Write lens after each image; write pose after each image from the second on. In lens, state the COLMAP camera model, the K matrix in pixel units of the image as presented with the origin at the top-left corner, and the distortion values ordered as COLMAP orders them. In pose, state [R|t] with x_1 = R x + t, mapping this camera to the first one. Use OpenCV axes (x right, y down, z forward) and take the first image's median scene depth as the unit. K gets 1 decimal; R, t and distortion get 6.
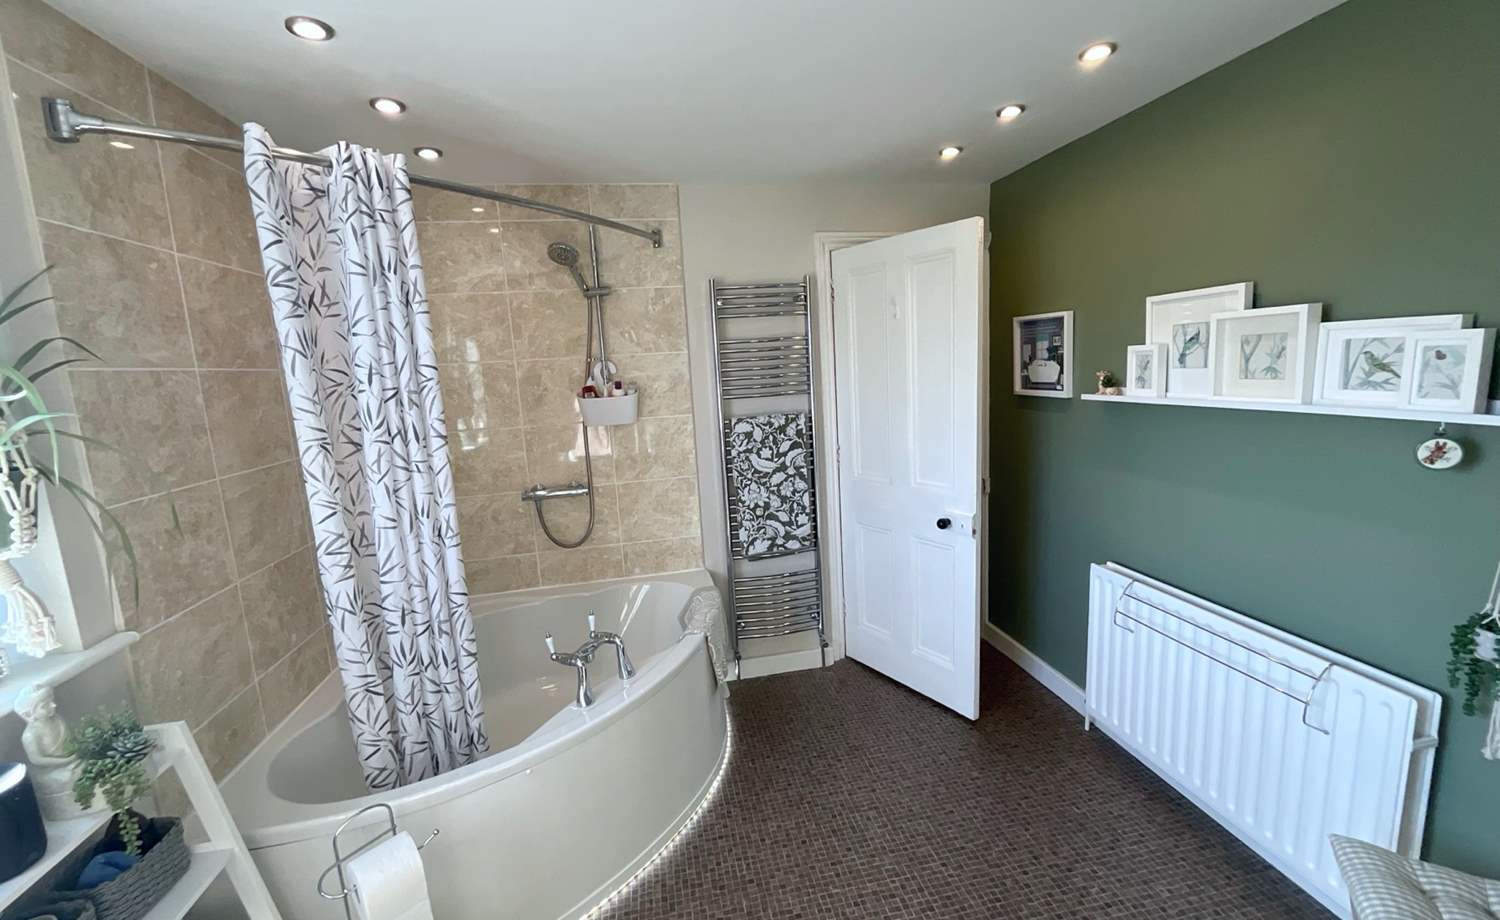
lens RADIAL K [[592.4, 0, 741.1], [0, 592.4, 457.3], [0, 0, 1]] dist [-0.003369, -0.000190]
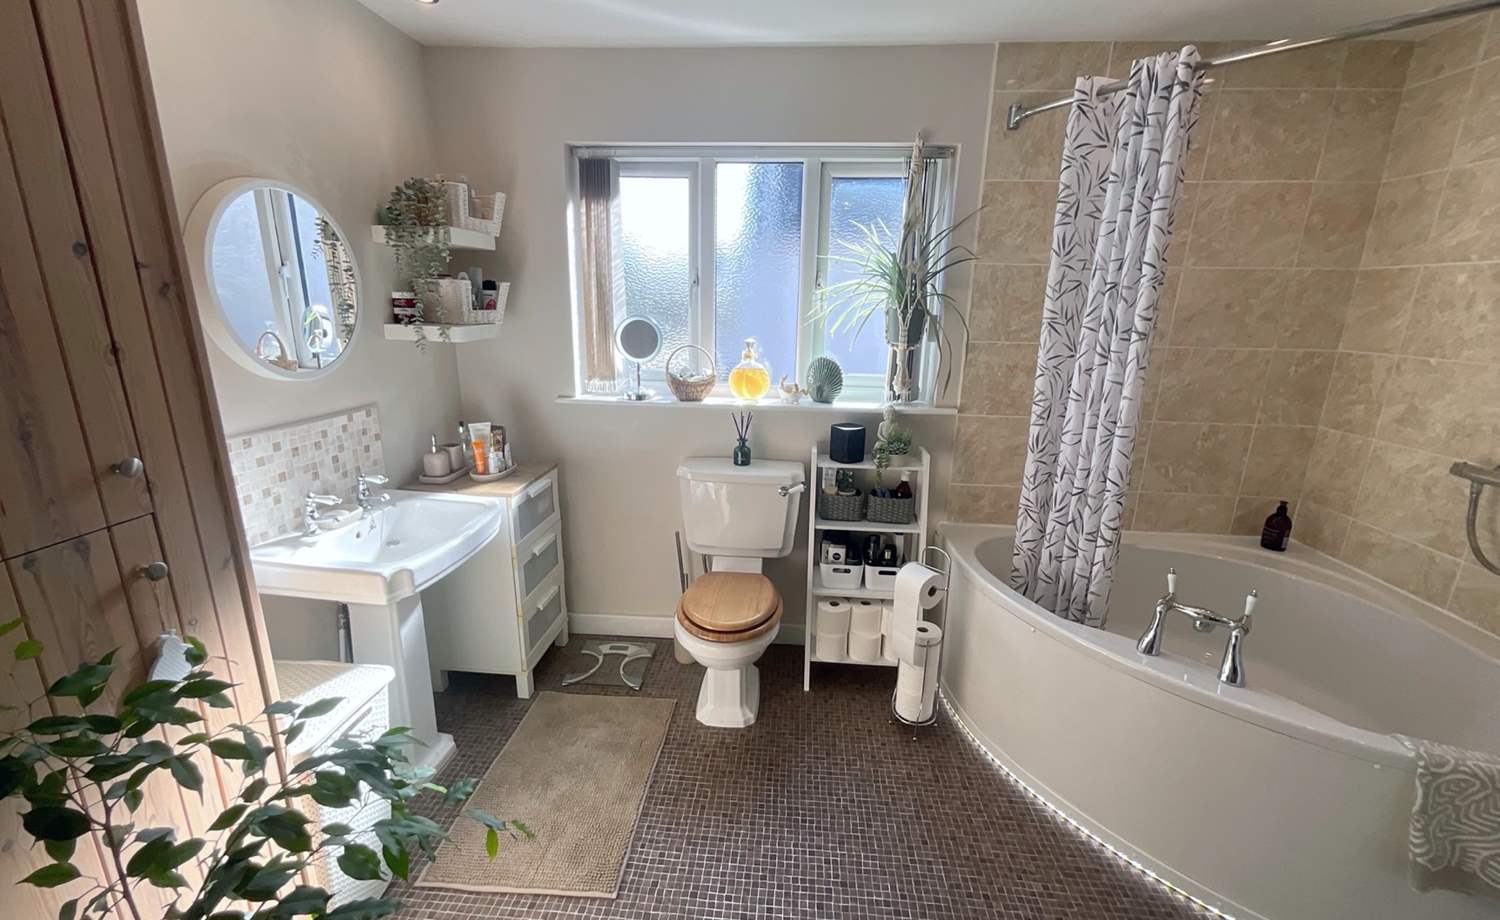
lens RADIAL K [[608.8, 0, 750.0], [0, 608.8, 460.0], [0, 0, 1]] dist [-0.002036, 0.000190]
pose [[-0.252458, 0.297122, -0.920860, 0.896406], [-0.149922, 0.928183, 0.340586, -0.107369], [0.955923, 0.224041, -0.189782, 0.718318]]
